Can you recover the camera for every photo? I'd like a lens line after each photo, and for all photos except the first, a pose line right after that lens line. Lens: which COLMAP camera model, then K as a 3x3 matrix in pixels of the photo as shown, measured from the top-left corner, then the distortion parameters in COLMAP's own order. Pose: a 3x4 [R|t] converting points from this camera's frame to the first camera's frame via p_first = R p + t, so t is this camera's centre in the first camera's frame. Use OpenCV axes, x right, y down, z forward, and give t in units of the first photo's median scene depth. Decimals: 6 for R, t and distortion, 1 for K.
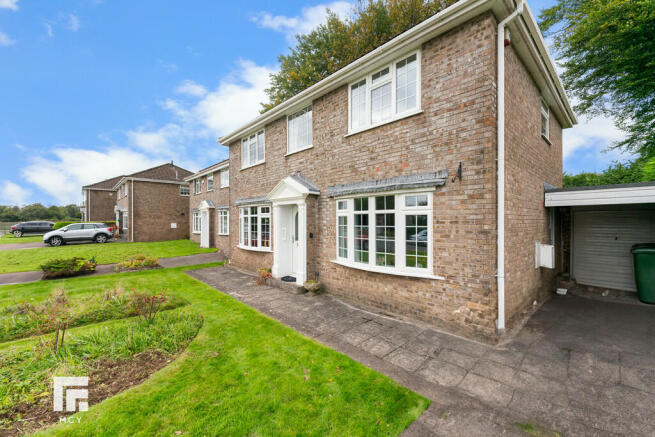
lens RADIAL K [[260.8, 0, 330.4], [0, 260.8, 219.1], [0, 0, 1]] dist [-0.001615, -0.000021]
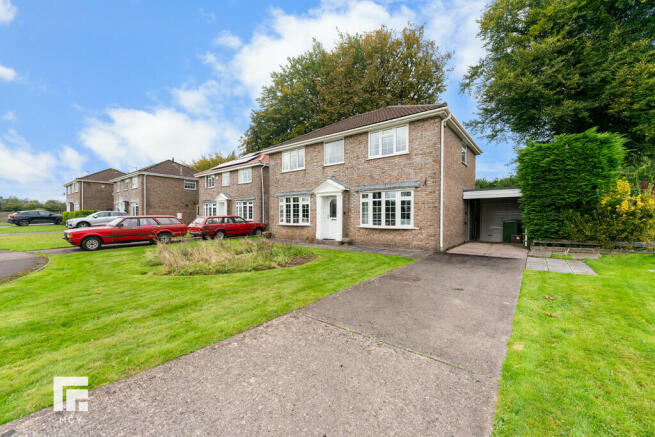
lens RADIAL K [[260.8, 0, 325.2], [0, 260.8, 218.6], [0, 0, 1]] dist [-0.001615, -0.000021]
pose [[0.988352, 0.002988, 0.152156, -0.482019], [-0.004598, 0.999937, 0.010231, 0.084104], [-0.152116, -0.010812, 0.988304, -0.757390]]
